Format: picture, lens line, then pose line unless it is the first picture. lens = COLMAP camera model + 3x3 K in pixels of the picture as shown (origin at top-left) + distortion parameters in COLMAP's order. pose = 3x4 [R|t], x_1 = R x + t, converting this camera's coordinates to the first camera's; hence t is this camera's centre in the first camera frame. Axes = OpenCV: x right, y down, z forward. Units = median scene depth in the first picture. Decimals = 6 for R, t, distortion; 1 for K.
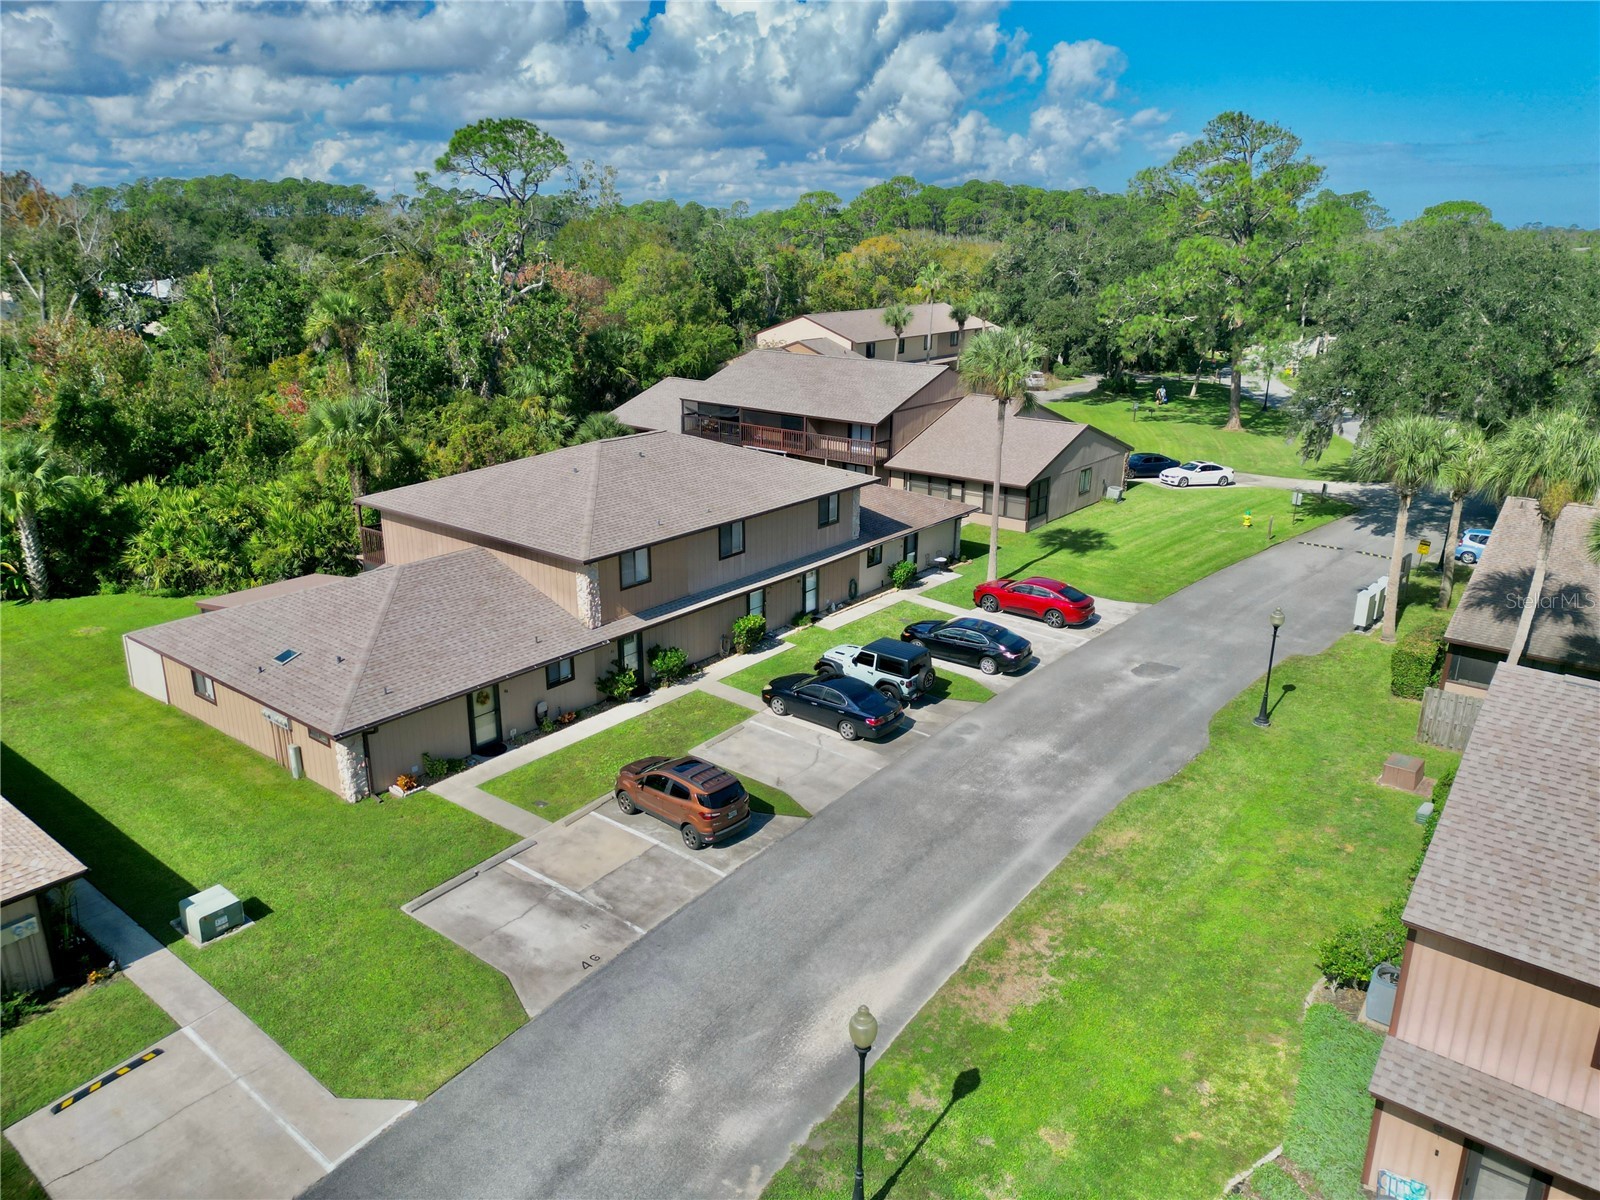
lens RADIAL K [[1112.5, 0, 800.0], [0, 1112.5, 600.0], [0, 0, 1]] dist [0.083606, -0.084406]
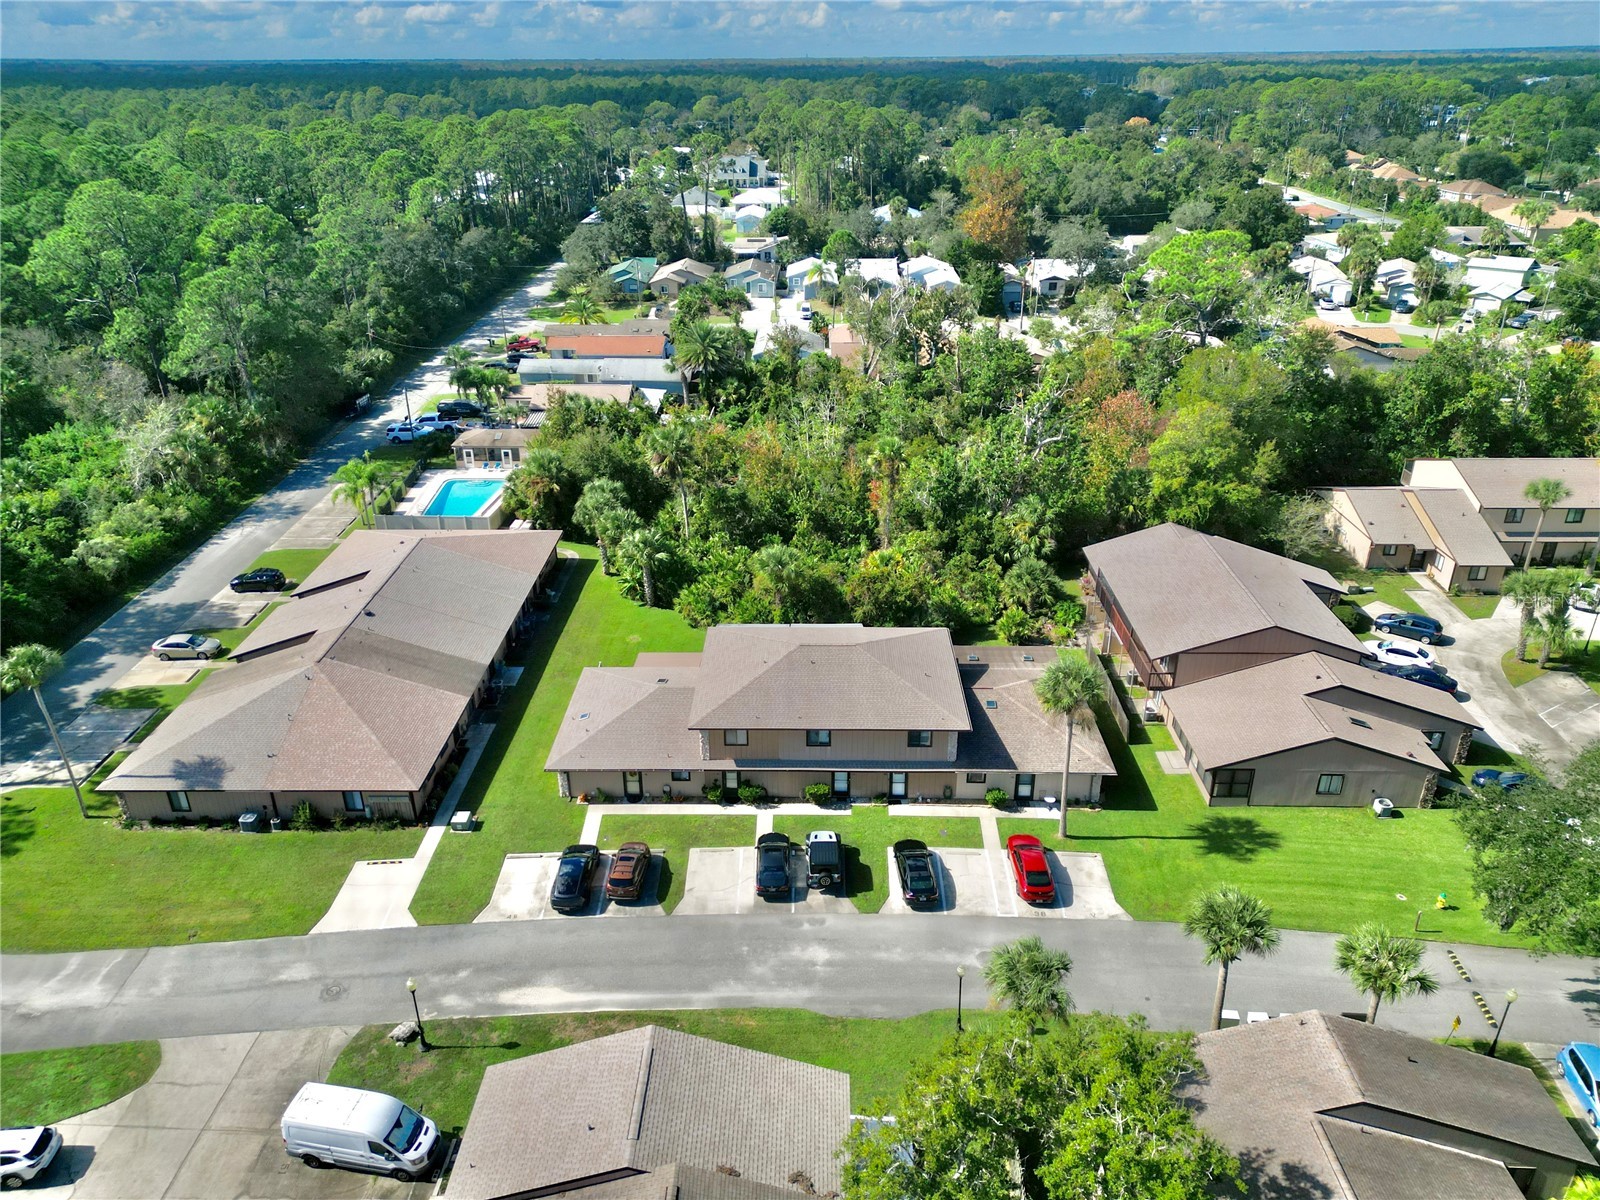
lens RADIAL K [[1112.5, 0, 800.0], [0, 1112.5, 600.0], [0, 0, 1]] dist [0.083606, -0.084406]
pose [[0.611352, 0.336299, -0.716346, 0.835753], [-0.238919, 0.941407, 0.238056, -0.513422], [0.754431, 0.025612, 0.655879, -0.059920]]
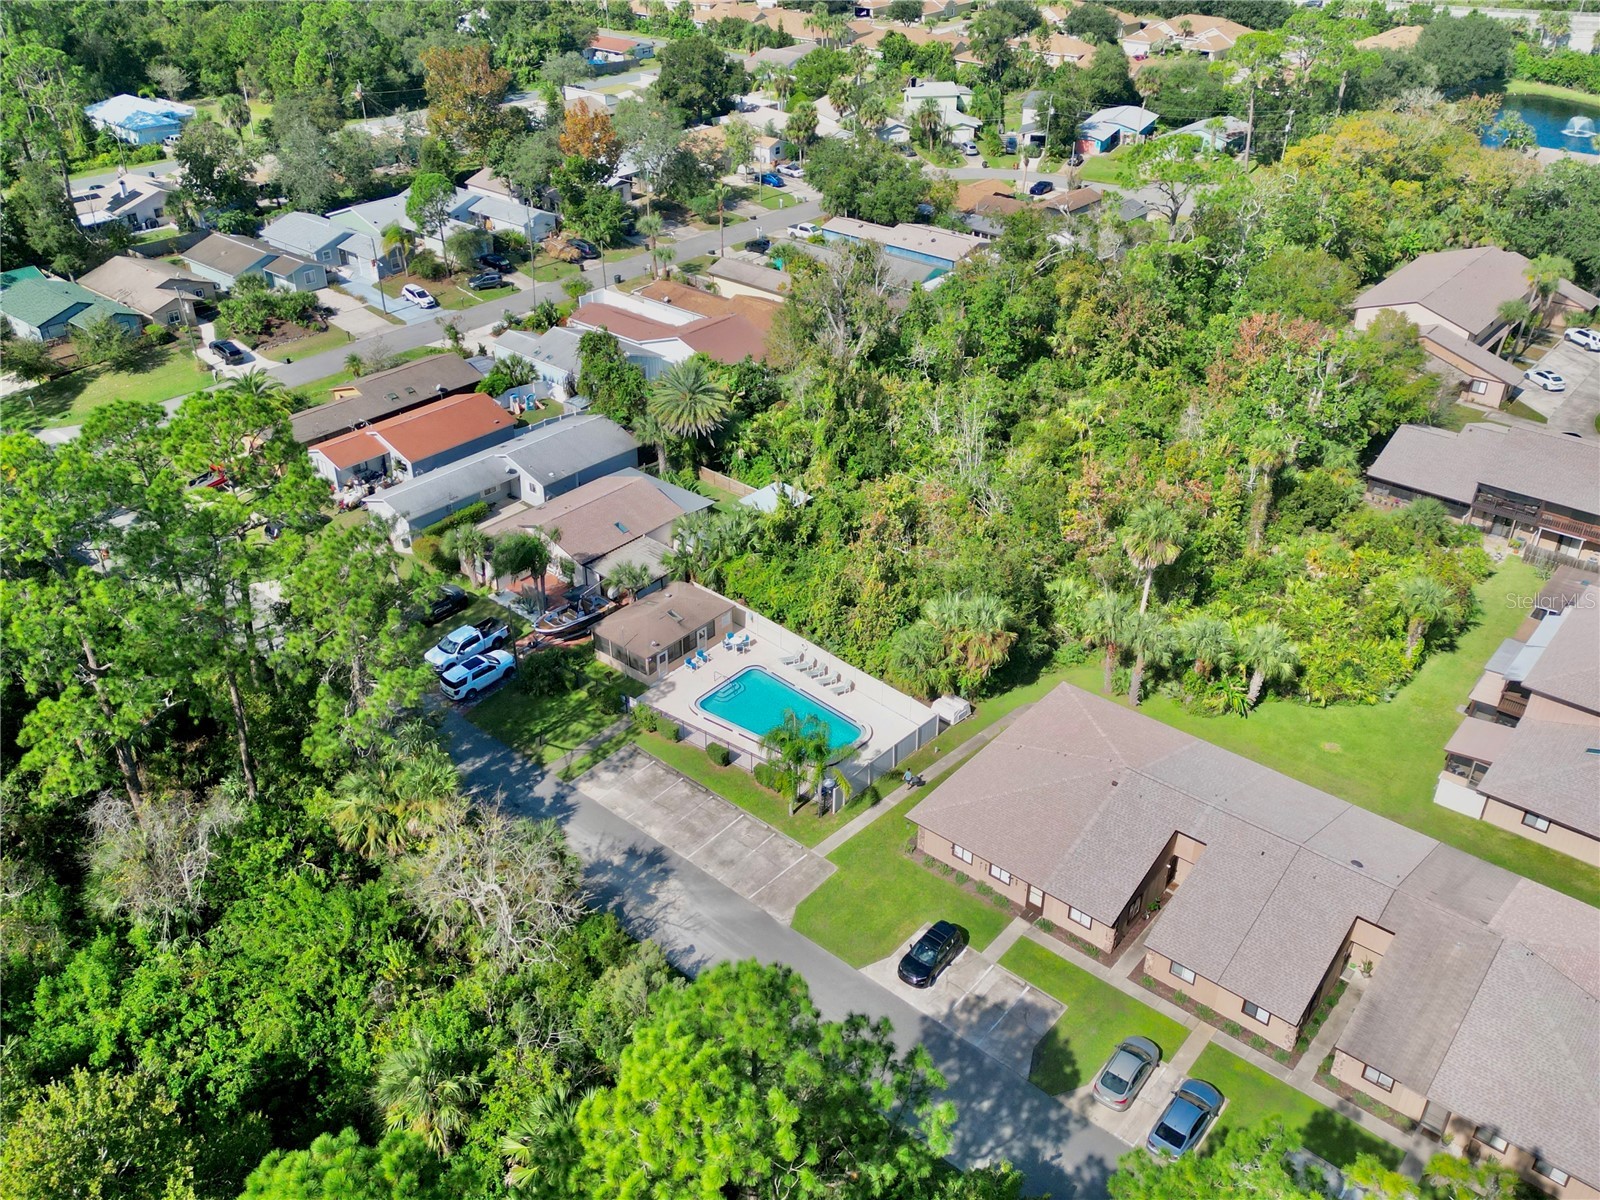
lens RADIAL K [[1348.9, 0, 800.0], [0, 1348.9, 600.0], [0, 0, 1]] dist [0.063452, -0.059019]
pose [[0.999627, 0.014216, -0.023306, -1.236335], [-0.008524, 0.973573, 0.228217, -0.582456], [0.025934, -0.227933, 0.973331, -0.866757]]
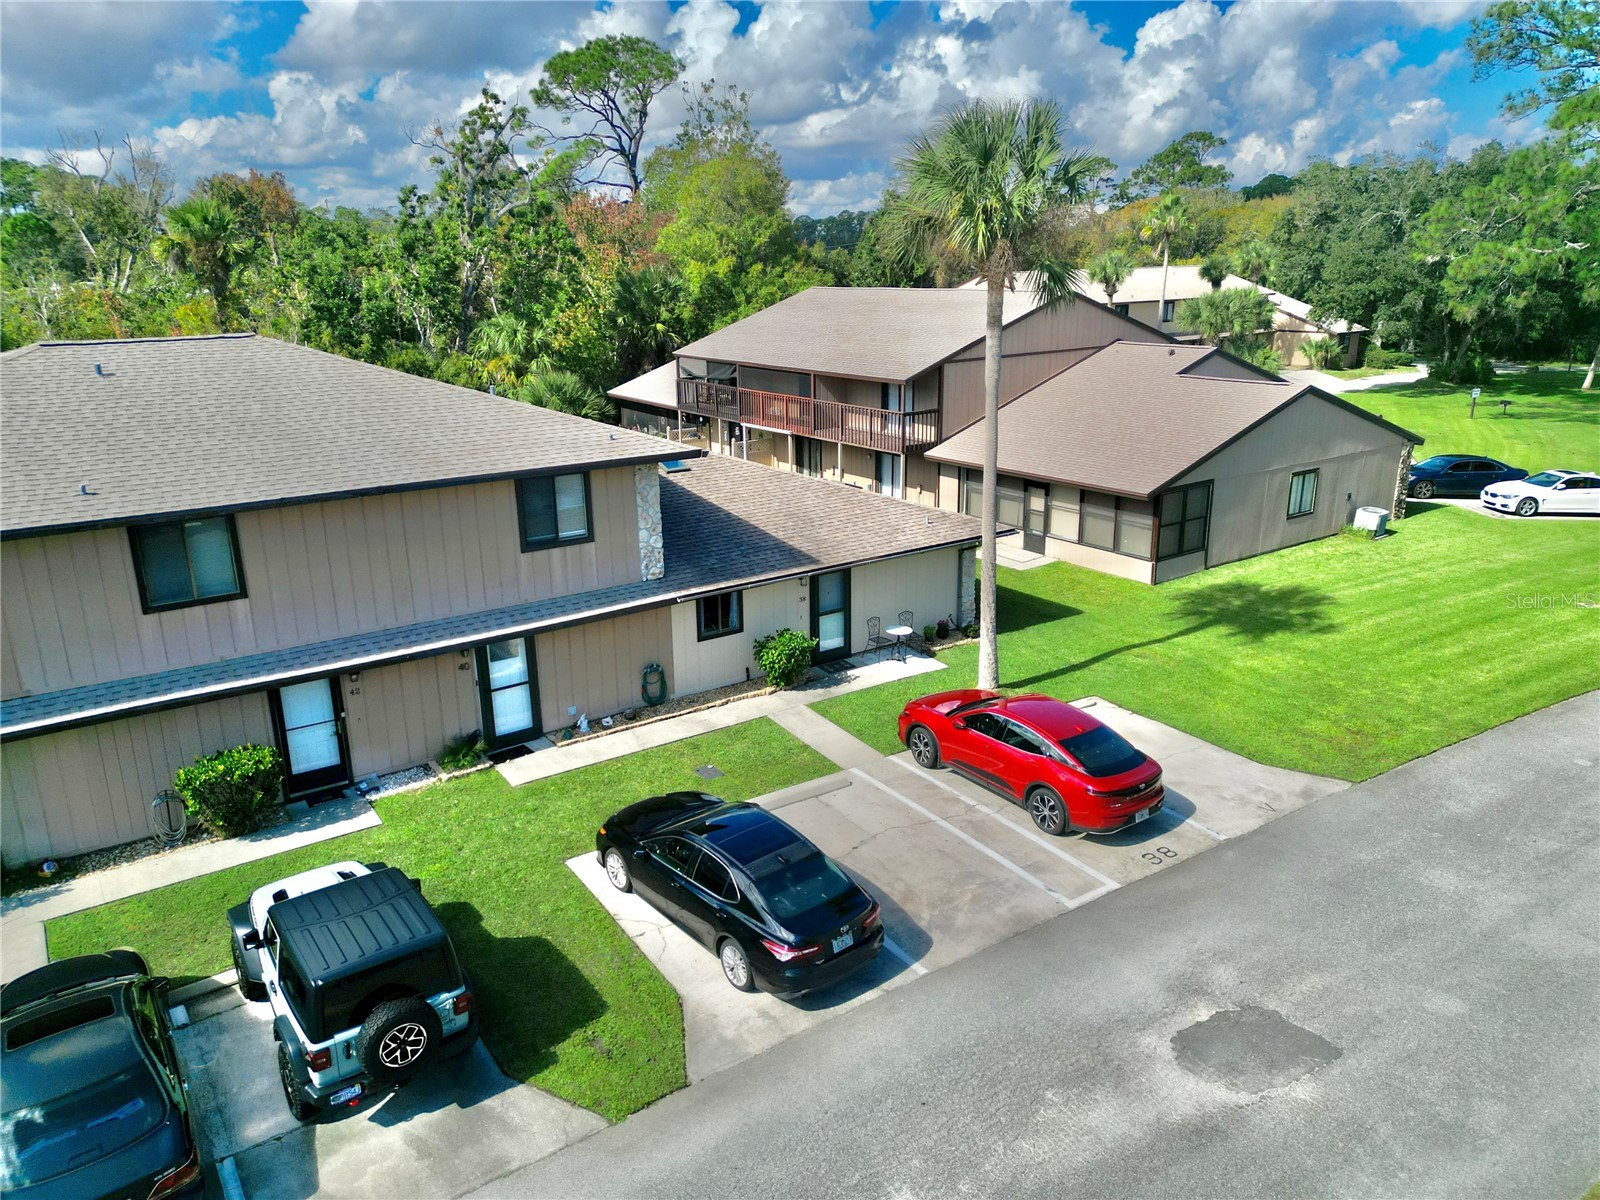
lens RADIAL K [[1112.5, 0, 800.0], [0, 1112.5, 600.0], [0, 0, 1]] dist [0.083606, -0.084406]
pose [[0.958695, 0.061605, -0.277684, 0.231529], [-0.067686, 0.997630, -0.012357, -0.043317], [0.276265, 0.030642, 0.960593, 0.549796]]
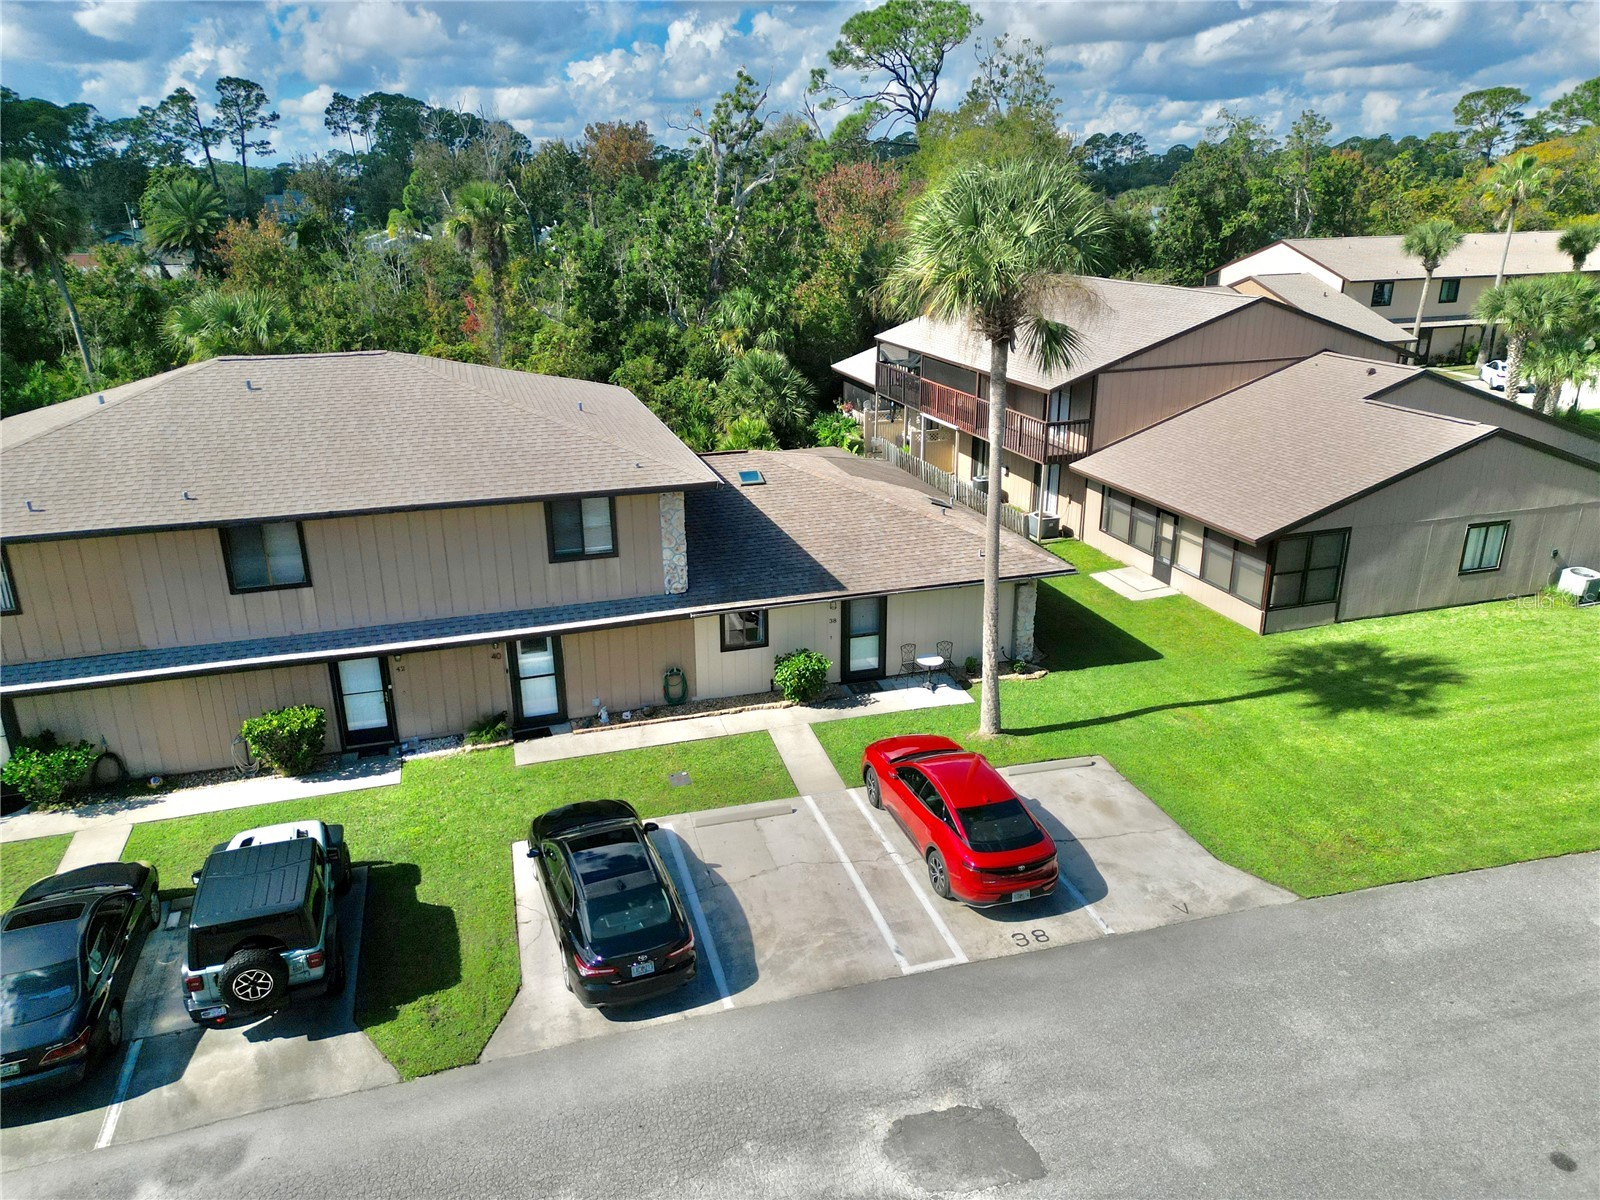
lens RADIAL K [[1112.5, 0, 800.0], [0, 1112.5, 600.0], [0, 0, 1]] dist [0.083606, -0.084406]
pose [[0.825893, 0.178750, -0.534742, 0.359884], [-0.162442, 0.983637, 0.077917, -0.097917], [0.539920, 0.022514, 0.841415, 0.579313]]
